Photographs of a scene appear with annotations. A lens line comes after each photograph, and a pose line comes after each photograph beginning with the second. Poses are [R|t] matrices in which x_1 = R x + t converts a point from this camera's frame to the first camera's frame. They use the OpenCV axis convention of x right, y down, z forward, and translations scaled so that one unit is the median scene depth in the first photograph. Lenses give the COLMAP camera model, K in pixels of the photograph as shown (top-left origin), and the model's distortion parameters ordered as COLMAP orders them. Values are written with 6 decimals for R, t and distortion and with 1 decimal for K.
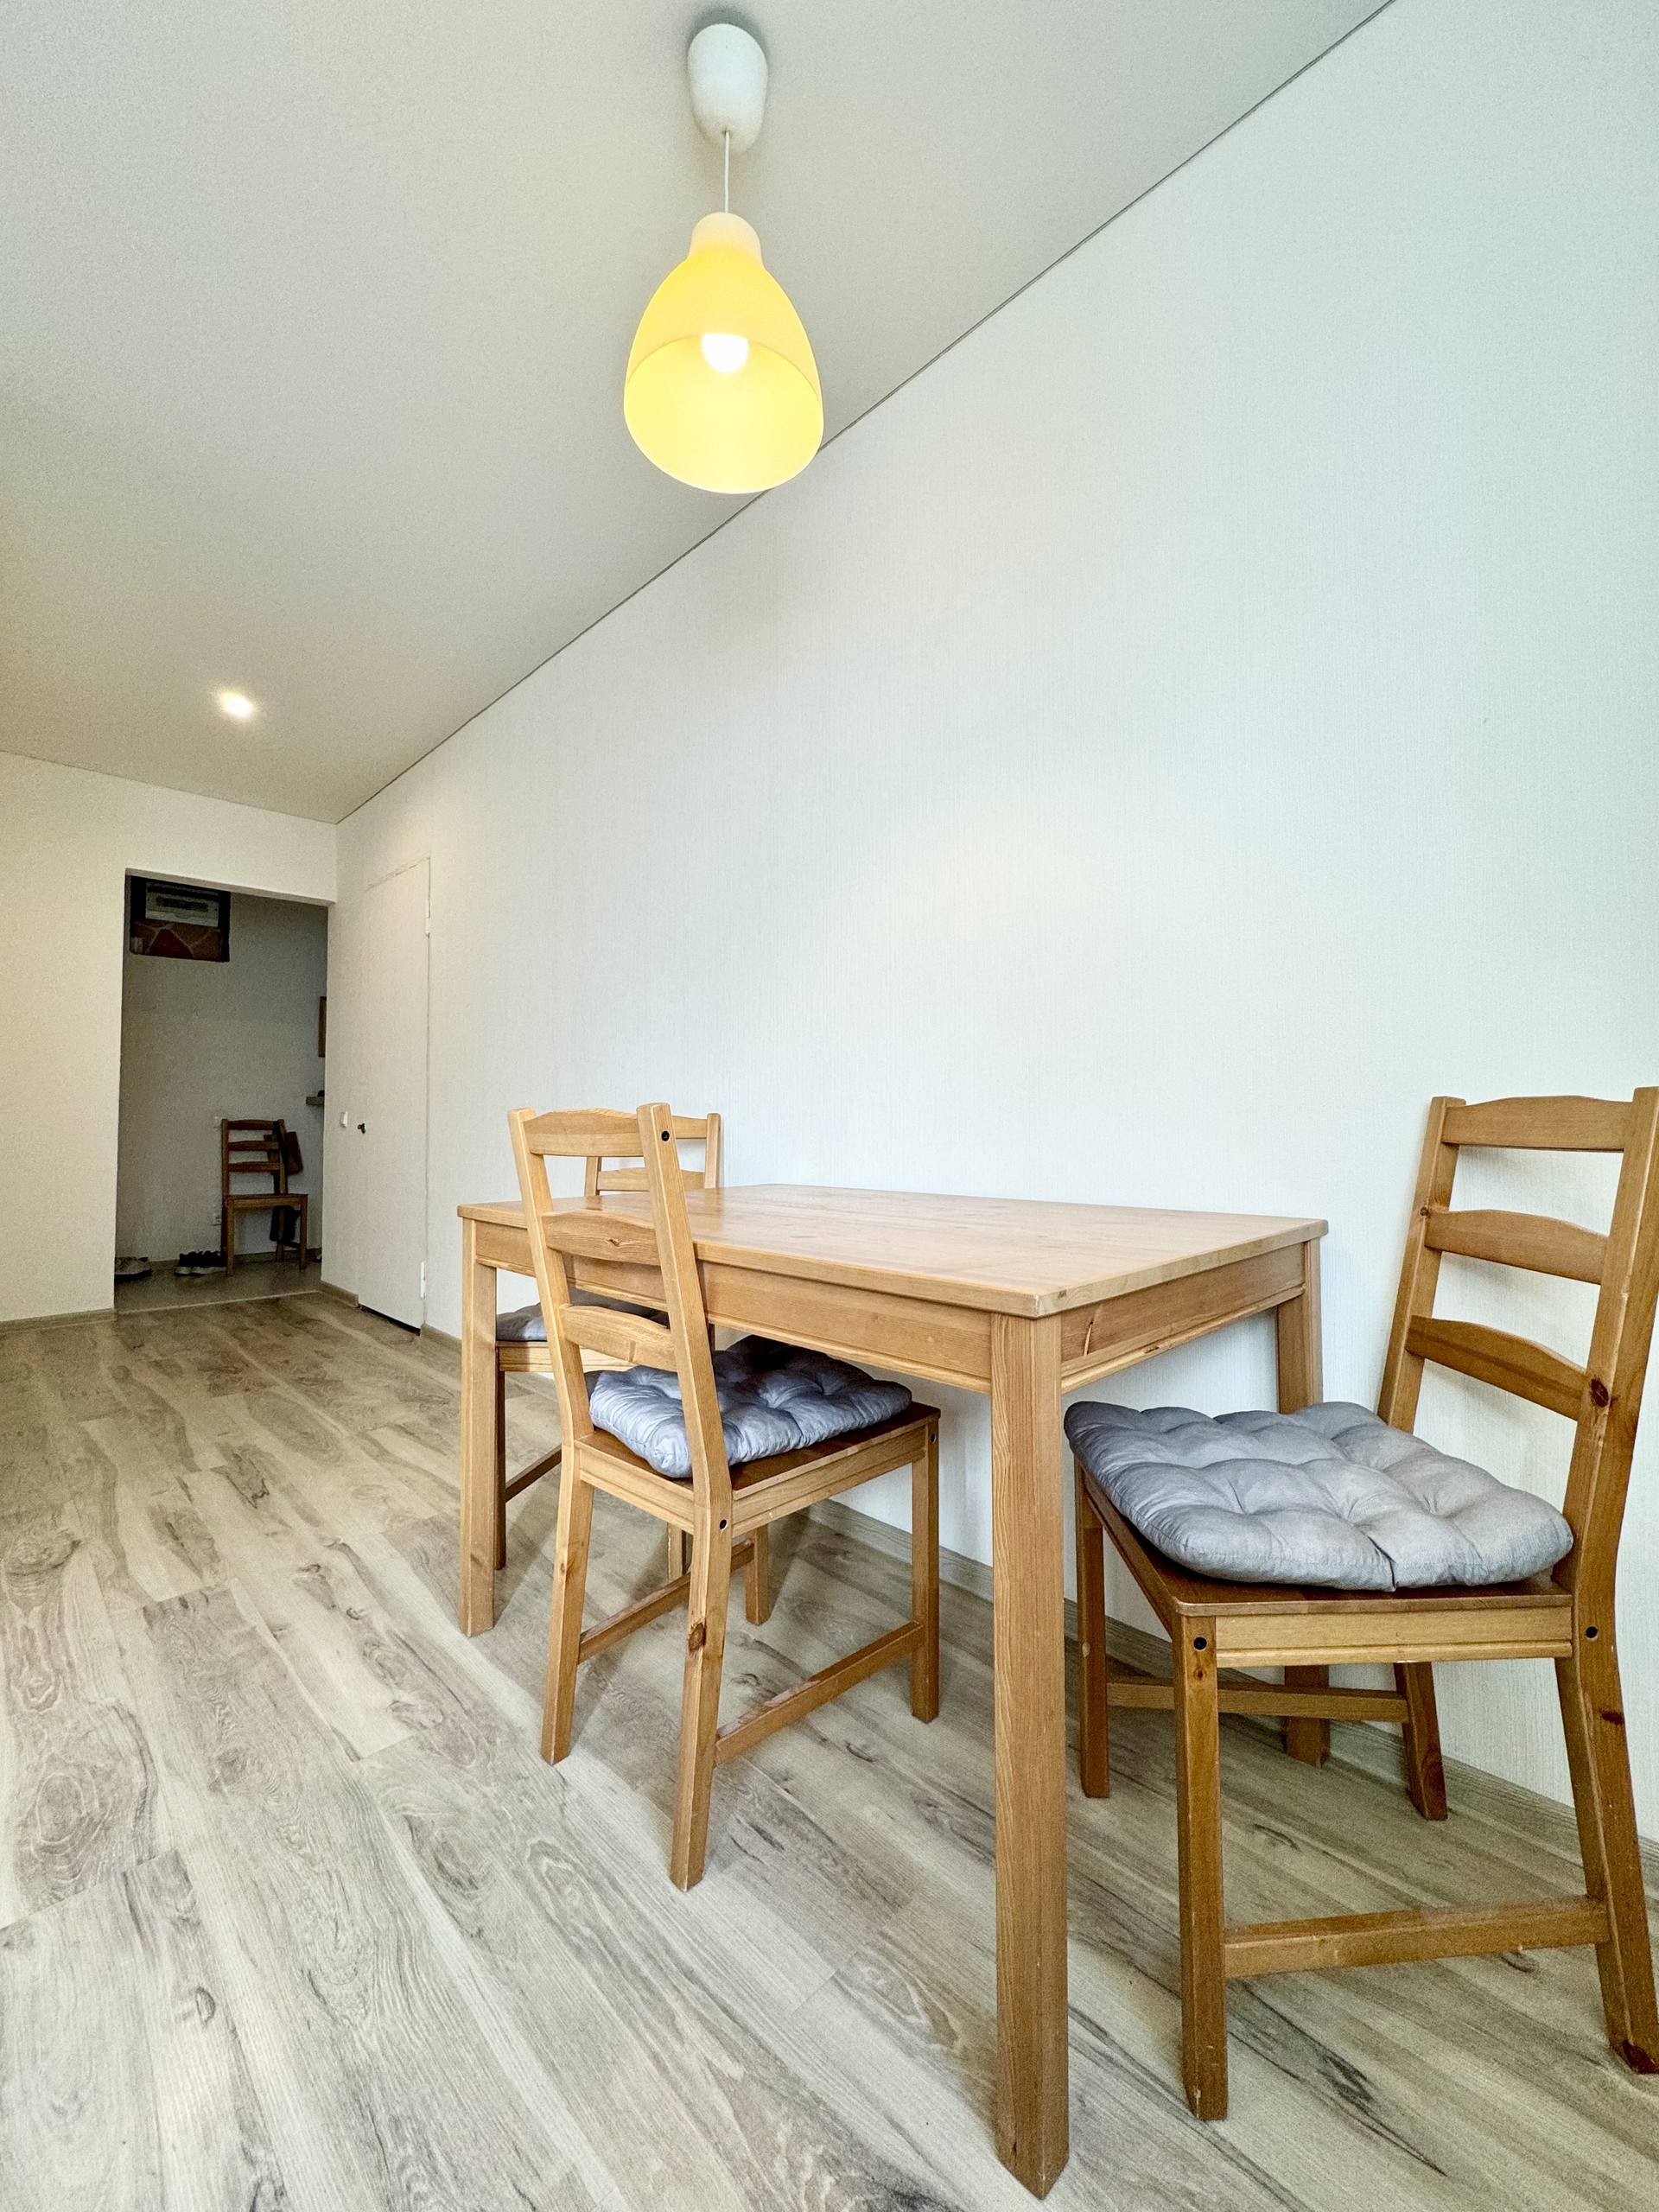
lens RADIAL K [[882.5, 0, 835.0], [0, 882.5, 1097.9], [0, 0, 1]] dist [-0.004239, 0.000728]
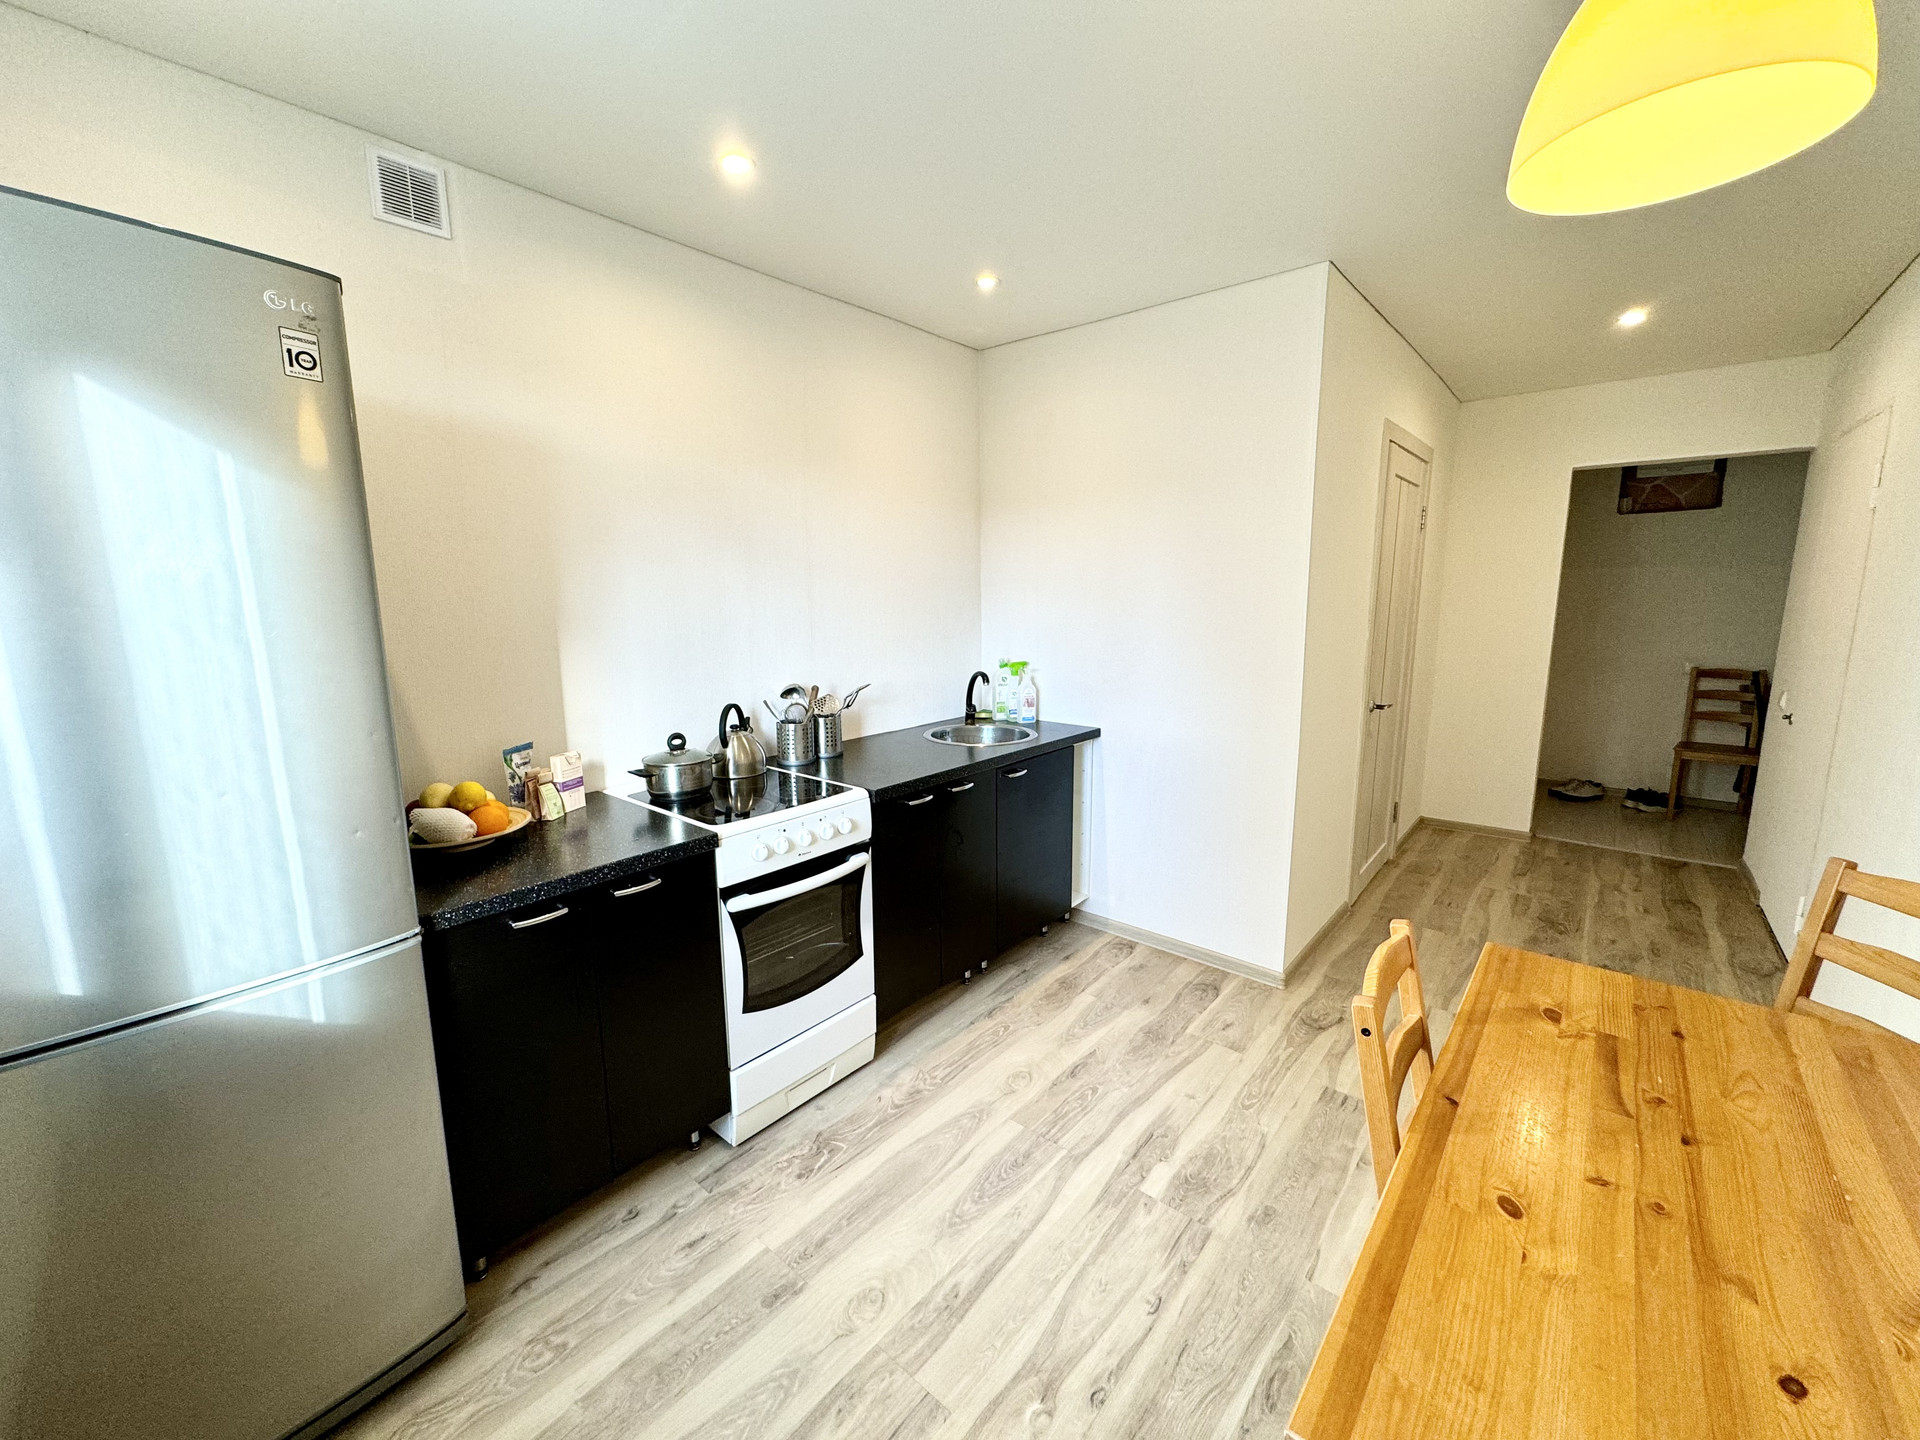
lens RADIAL K [[766.0, 0, 956.9], [0, 766.0, 714.7], [0, 0, 1]] dist [-0.004239, 0.000728]
pose [[0.078288, 0.157487, -0.984413, 0.184861], [0.040220, 0.986141, 0.160962, -0.148488], [0.996119, -0.052194, 0.070869, 0.118229]]
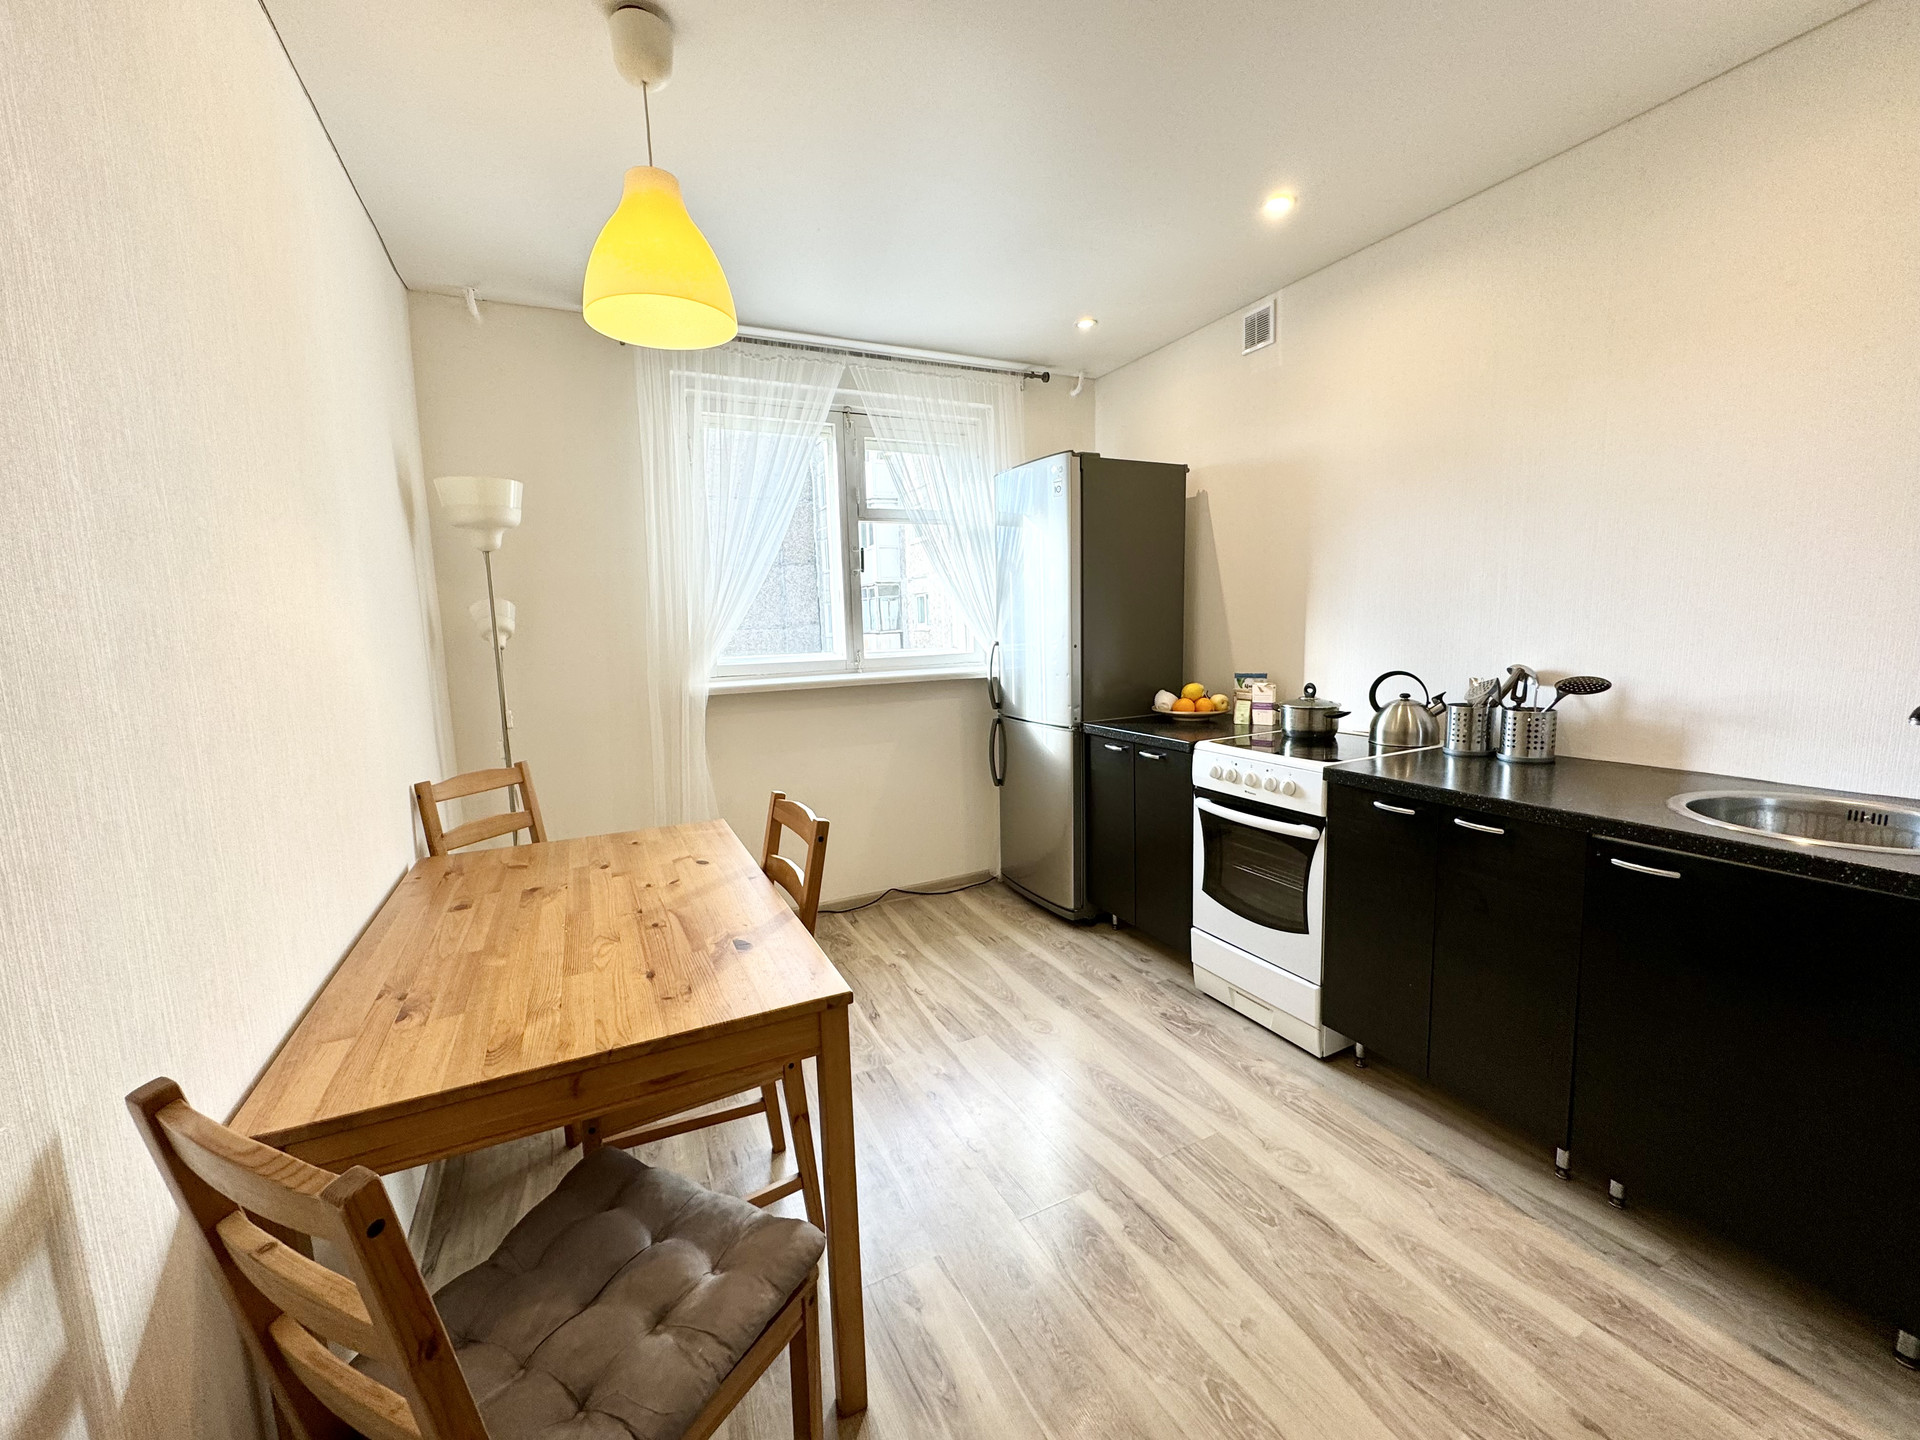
lens RADIAL K [[766.0, 0, 962.1], [0, 766.0, 715.8], [0, 0, 1]] dist [-0.004239, 0.000728]
pose [[-0.949891, -0.010901, 0.312392, -0.326304], [0.020159, 0.995175, 0.096024, -0.092075], [-0.311931, 0.097510, -0.945088, 0.706238]]
